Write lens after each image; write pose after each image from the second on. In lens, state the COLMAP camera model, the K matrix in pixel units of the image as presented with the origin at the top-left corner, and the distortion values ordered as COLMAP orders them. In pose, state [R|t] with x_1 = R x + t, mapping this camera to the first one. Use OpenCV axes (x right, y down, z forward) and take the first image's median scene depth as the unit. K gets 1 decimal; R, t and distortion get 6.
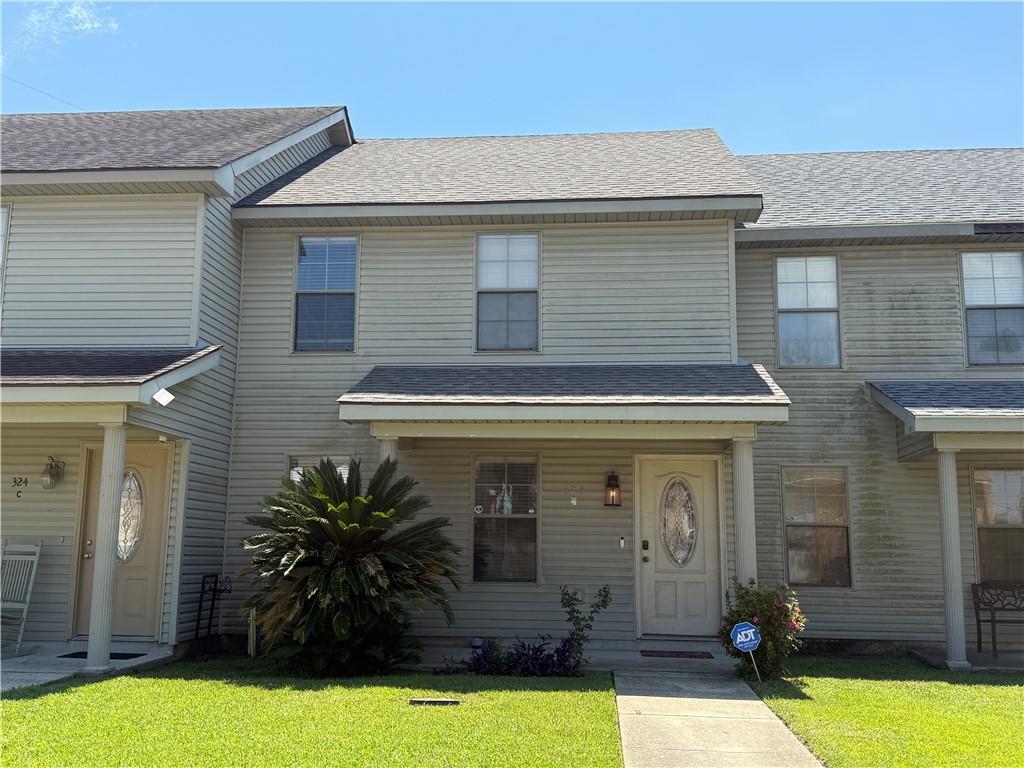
lens RADIAL K [[1032.3, 0, 507.1], [0, 1032.3, 384.4], [0, 0, 1]] dist [0.200141, 0.001152]
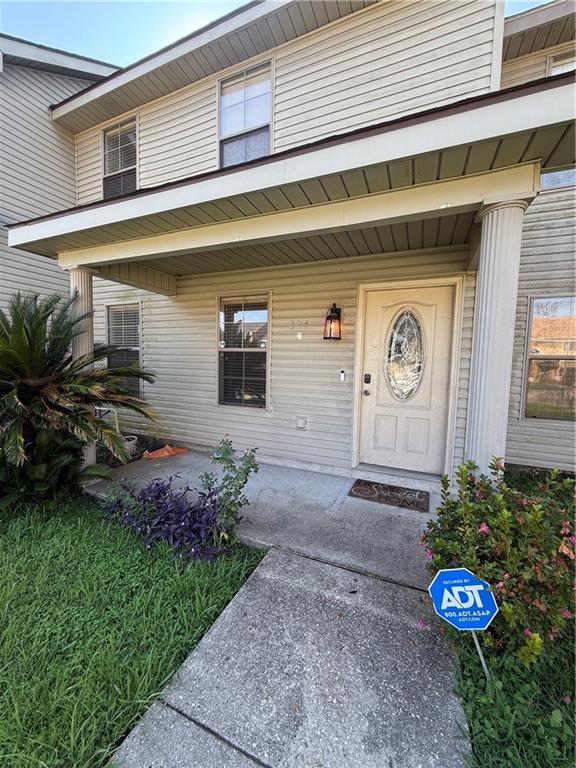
lens RADIAL K [[308.6, 0, 290.4], [0, 308.6, 382.5], [0, 0, 1]] dist [-0.002451, -0.000208]
pose [[0.945949, 0.033580, -0.322573, 0.161872], [0.038354, 0.976062, 0.214083, 0.094630], [0.322041, -0.214883, 0.922017, 0.721924]]
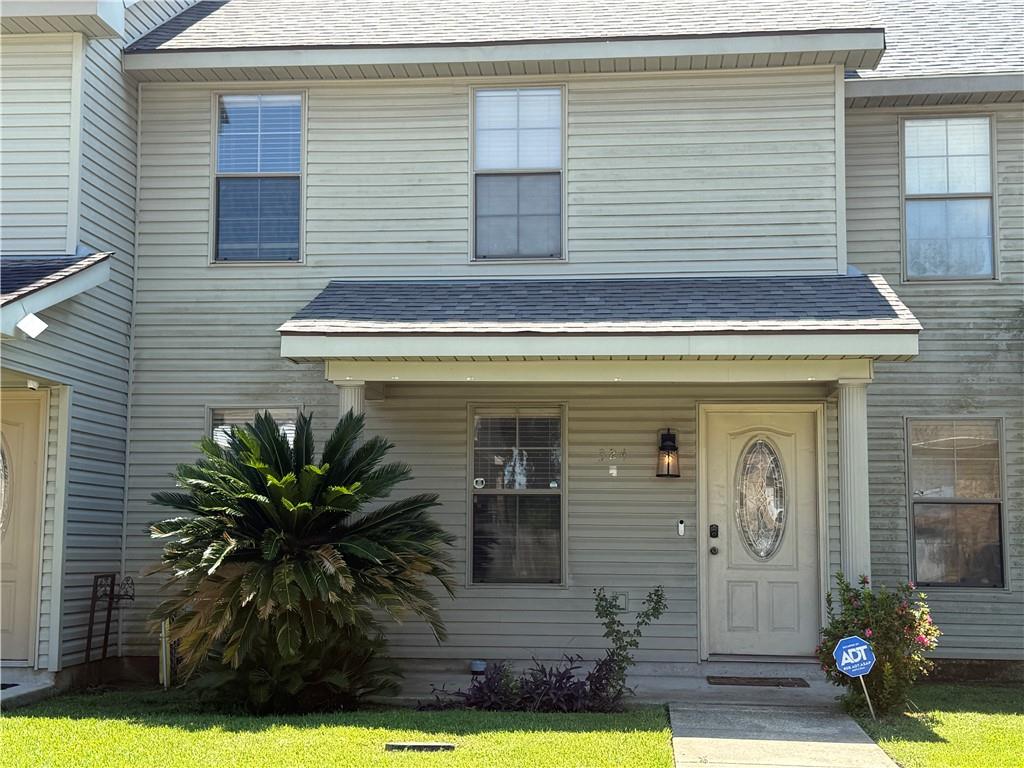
lens RADIAL K [[1458.6, 0, 514.4], [0, 1458.6, 379.7], [0, 0, 1]] dist [0.177247, -0.001656]
pose [[0.999978, -0.006012, -0.002738, -0.000158], [0.006142, 0.998713, 0.050342, -0.000140], [0.002431, -0.050358, 0.998728, 0.004882]]
